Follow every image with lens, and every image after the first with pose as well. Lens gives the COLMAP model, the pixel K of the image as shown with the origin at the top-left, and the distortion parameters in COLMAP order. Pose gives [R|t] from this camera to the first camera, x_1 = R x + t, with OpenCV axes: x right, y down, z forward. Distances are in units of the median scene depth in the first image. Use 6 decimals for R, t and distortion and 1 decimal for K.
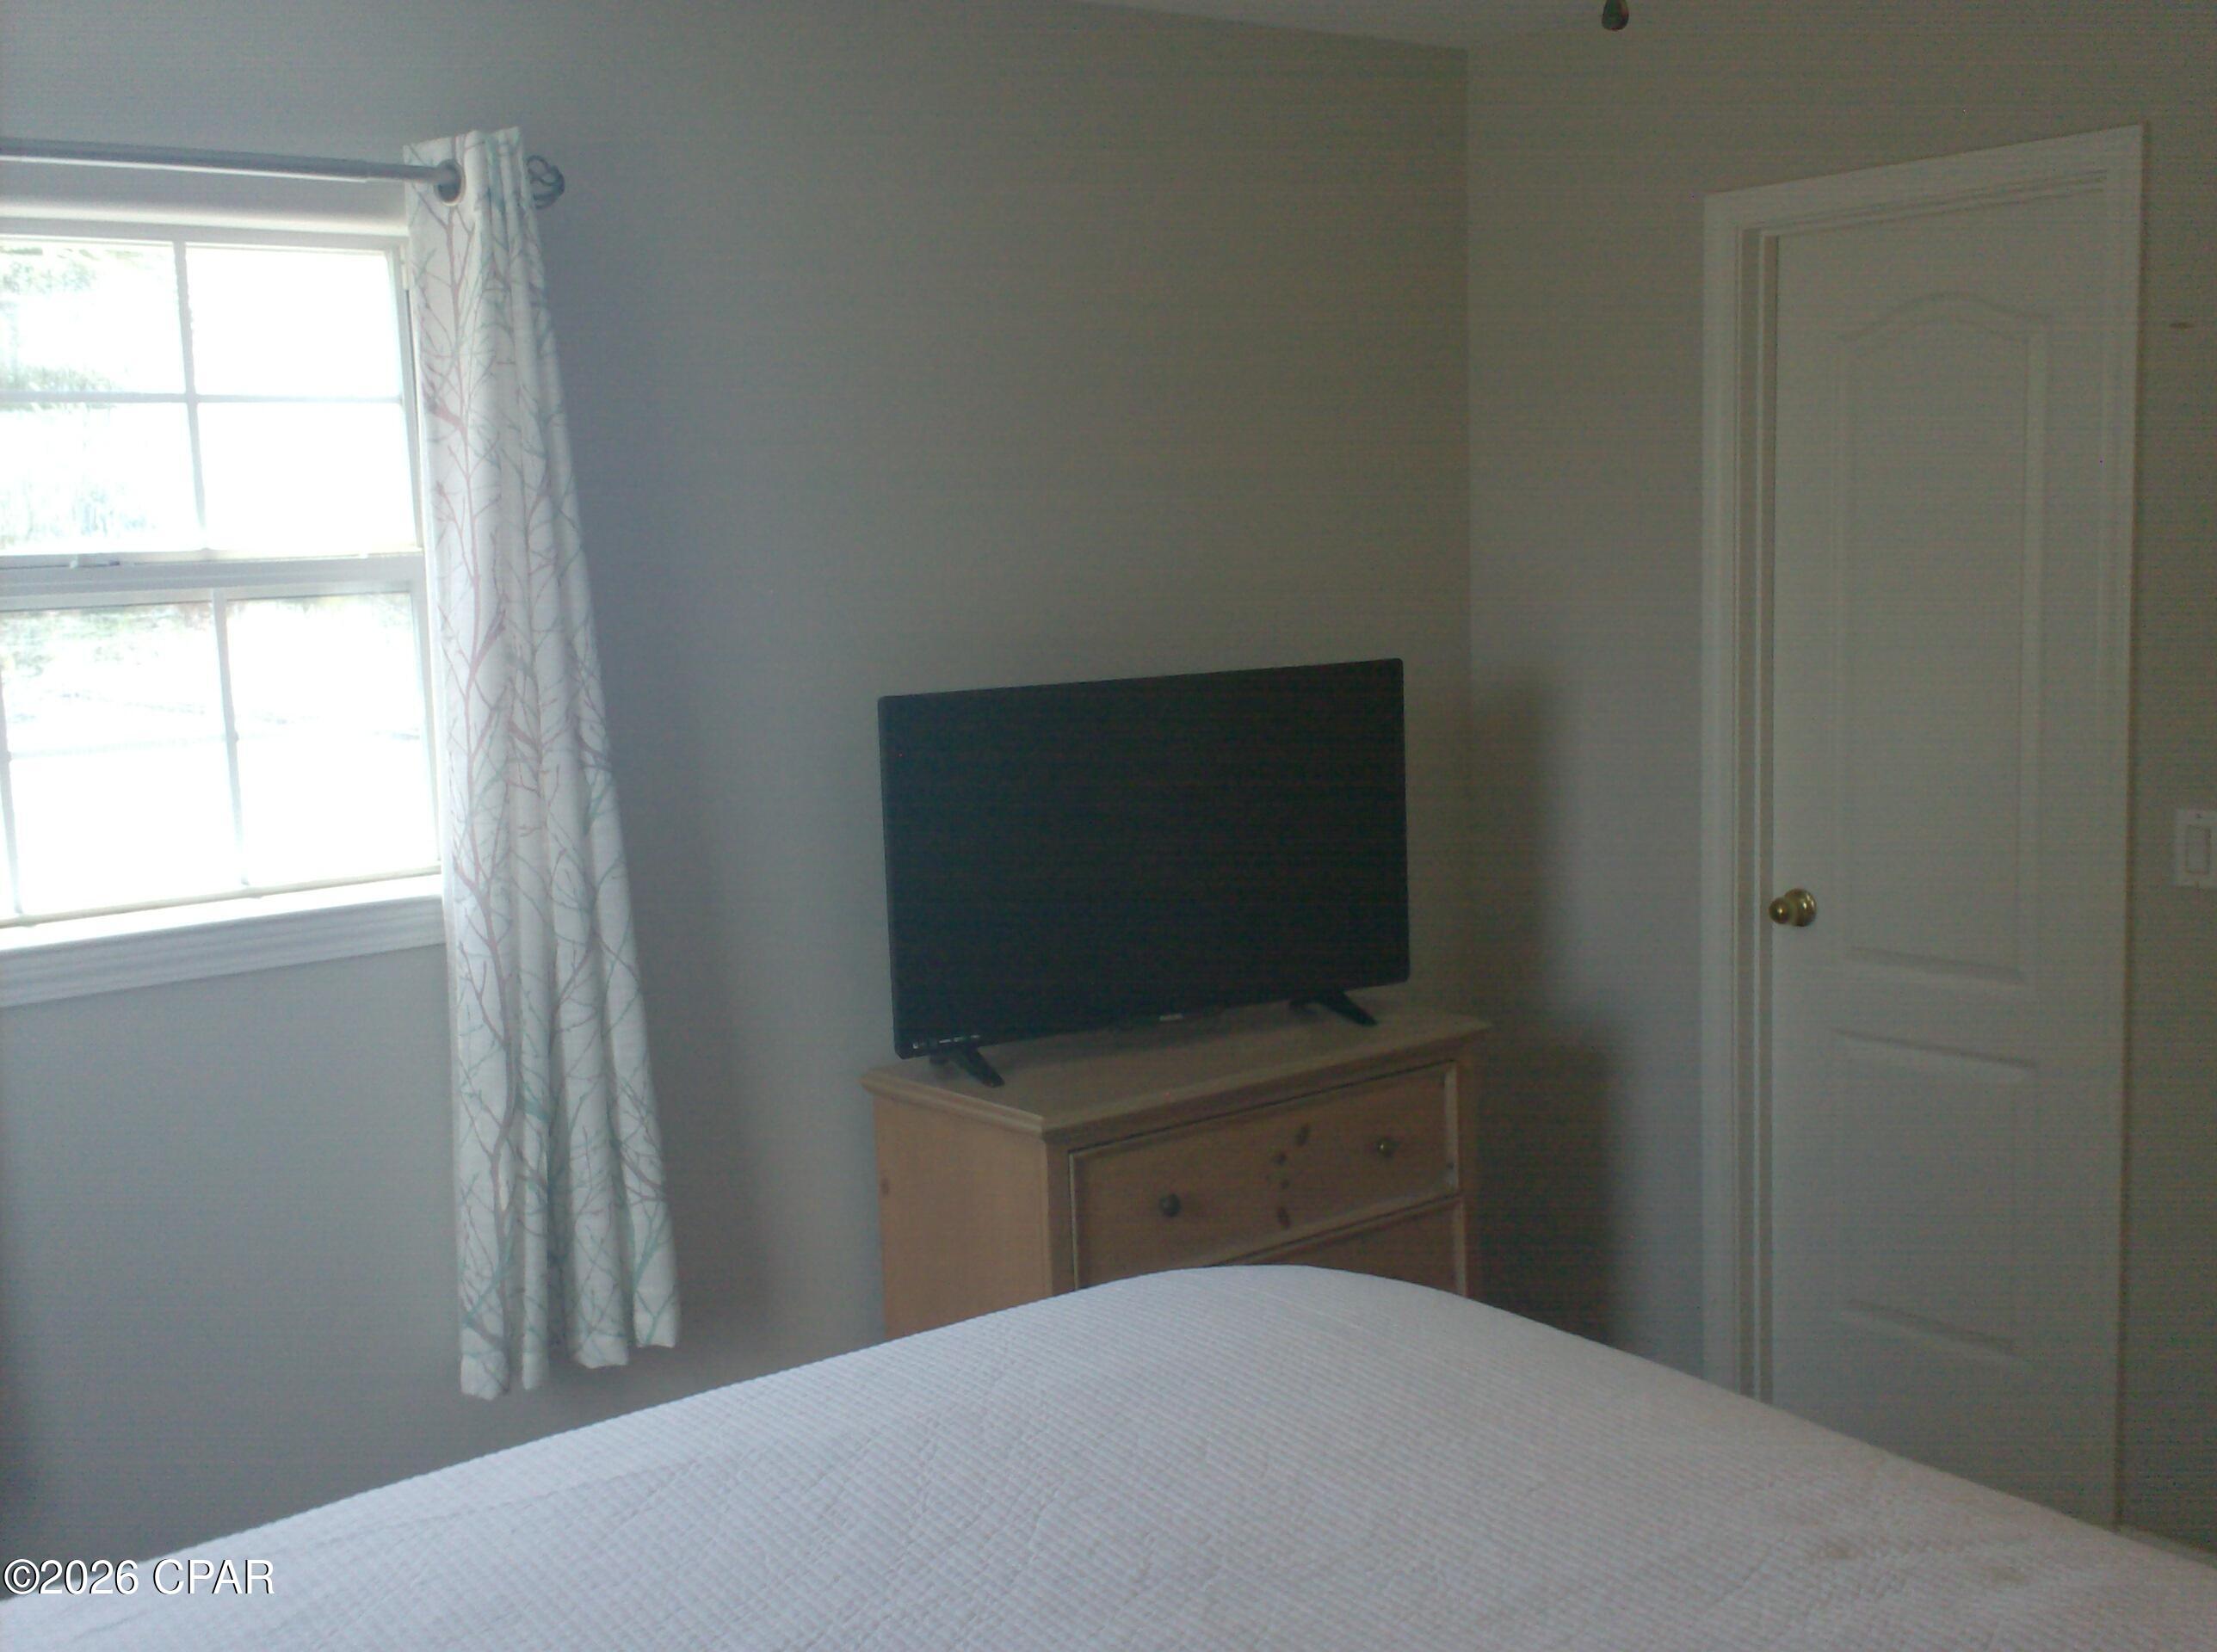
lens RADIAL K [[2407.4, 0, 1108.2], [0, 2407.4, 874.9], [0, 0, 1]] dist [-0.001994, -0.015626]
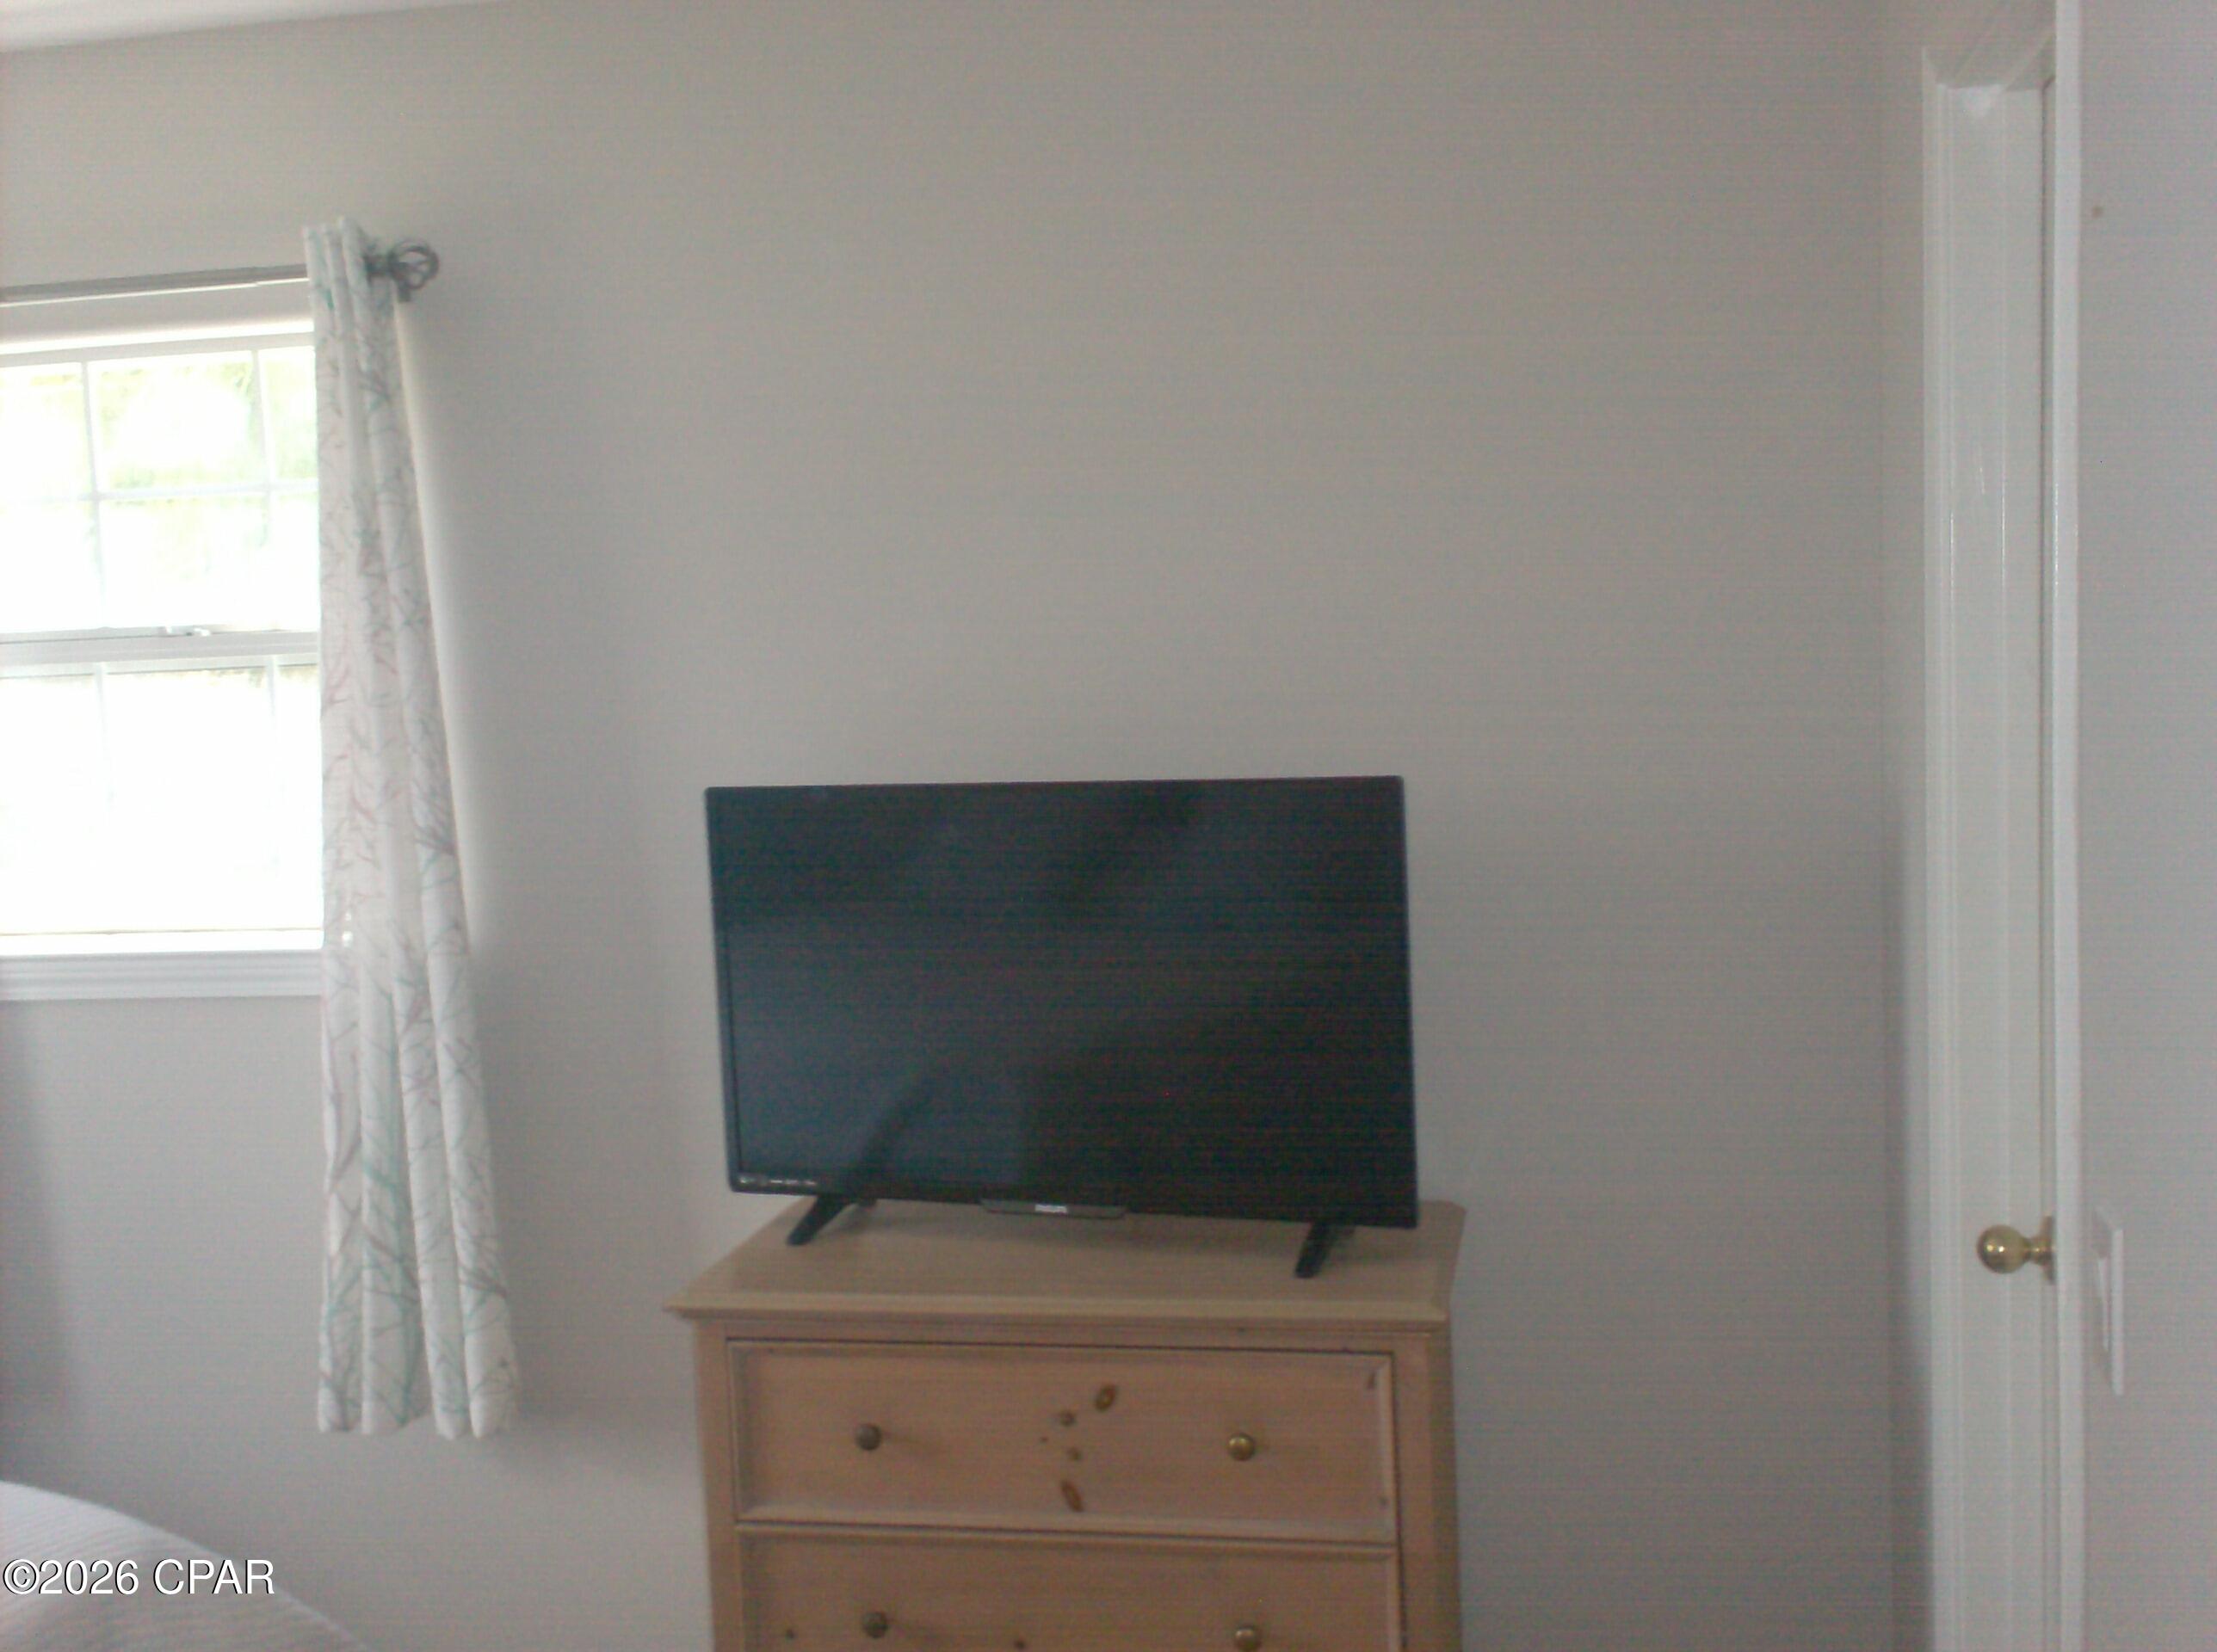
lens RADIAL K [[2330.5, 0, 1108.5], [0, 2330.5, 826.0], [0, 0, 1]] dist [0.098391, -0.180684]
pose [[0.633038, 0.081492, -0.769820, 0.694359], [-0.087199, 0.995621, 0.033689, -0.105041], [0.769194, 0.045801, 0.637372, 0.569862]]
